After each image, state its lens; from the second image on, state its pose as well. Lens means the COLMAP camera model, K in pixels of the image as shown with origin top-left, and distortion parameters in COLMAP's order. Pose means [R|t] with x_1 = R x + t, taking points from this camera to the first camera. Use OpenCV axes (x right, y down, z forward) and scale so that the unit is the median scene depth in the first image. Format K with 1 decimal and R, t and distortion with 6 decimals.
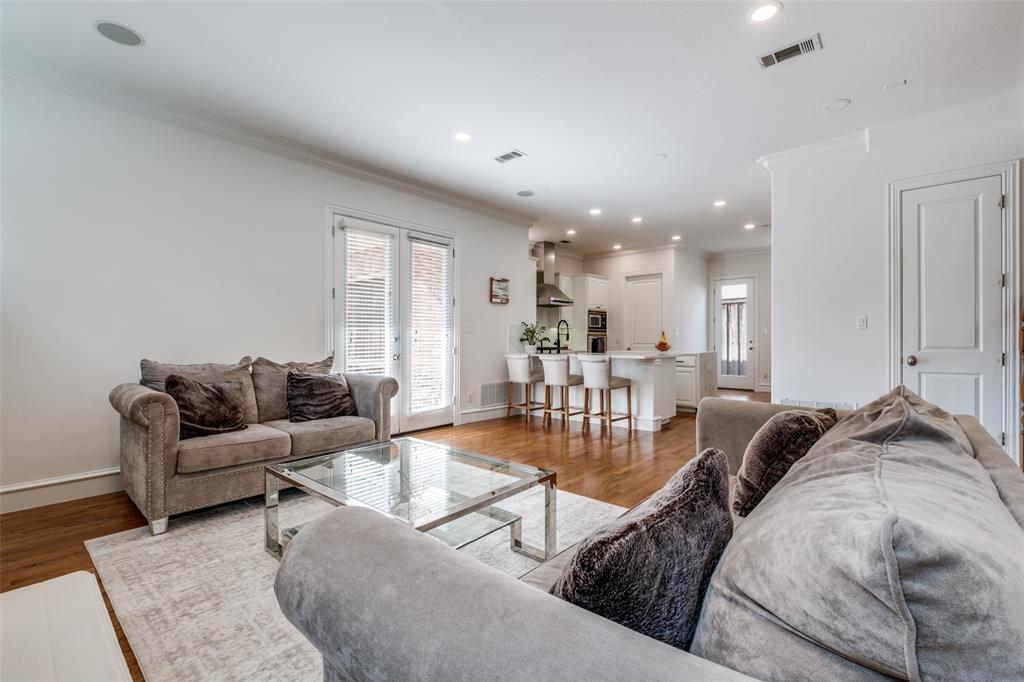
lens RADIAL K [[445.8, 0, 514.1], [0, 445.8, 343.9], [0, 0, 1]] dist [-0.002855, -0.001212]
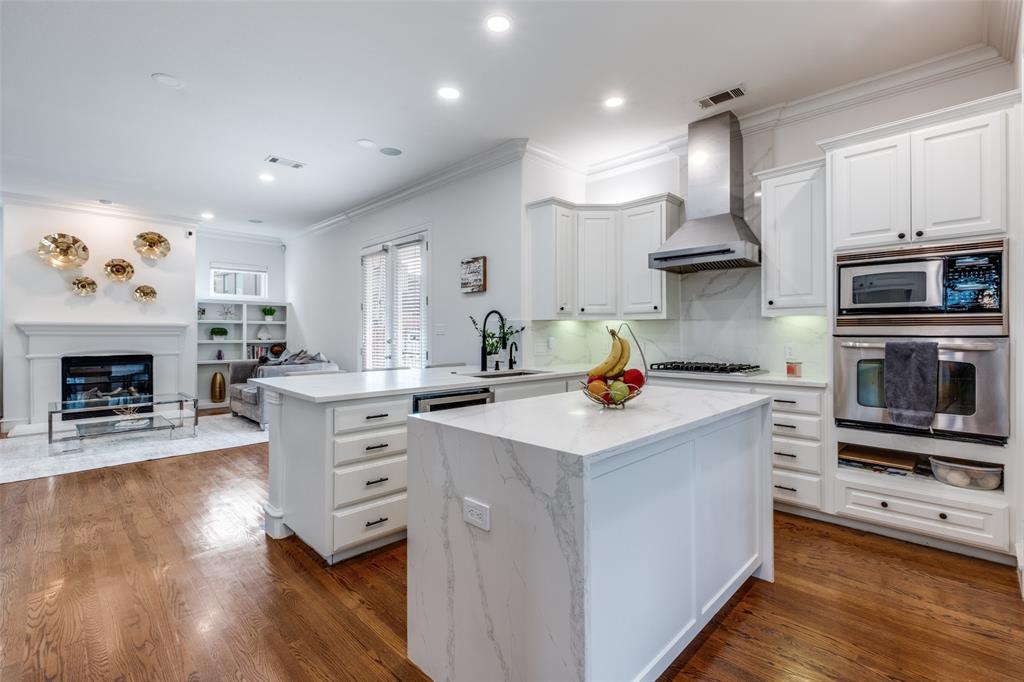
lens RADIAL K [[456.3, 0, 510.7], [0, 456.3, 327.8], [0, 0, 1]] dist [0.003128, -0.002947]
pose [[-0.067059, -0.008280, -0.997715, 0.505876], [-0.007872, 0.999939, -0.007770, -0.021806], [0.997718, 0.007333, -0.067120, 0.809884]]
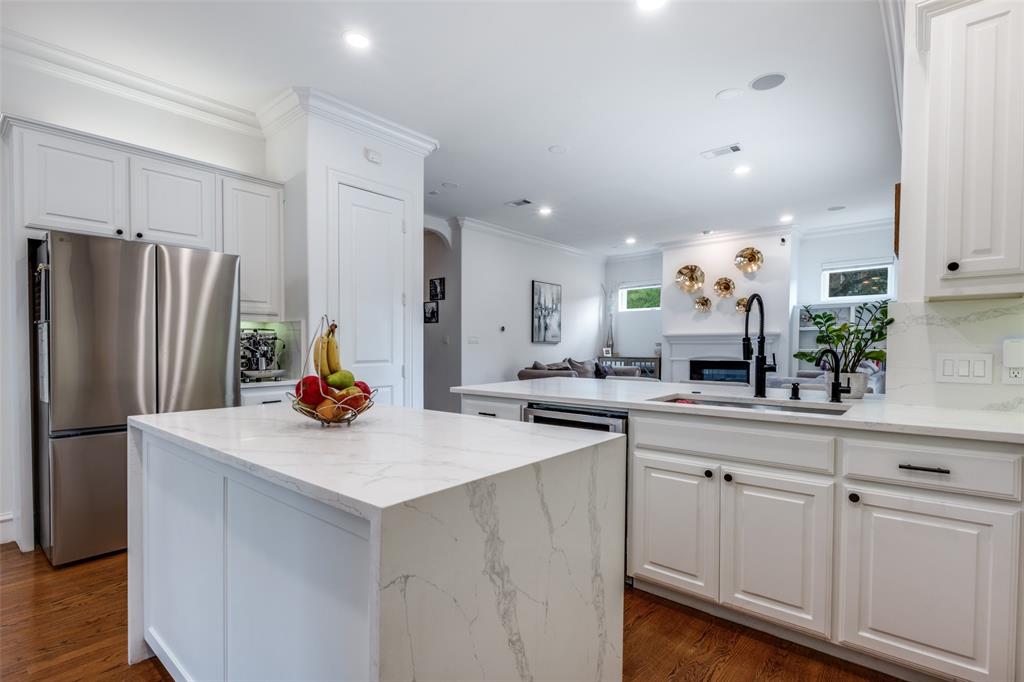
lens RADIAL K [[479.5, 0, 510.2], [0, 479.5, 368.9], [0, 0, 1]] dist [-0.003729, -0.000748]
pose [[-0.999977, 0.005776, -0.003477, 0.221728], [0.005568, 0.998362, 0.056942, -0.016606], [0.003801, 0.056921, -0.998371, 1.028388]]
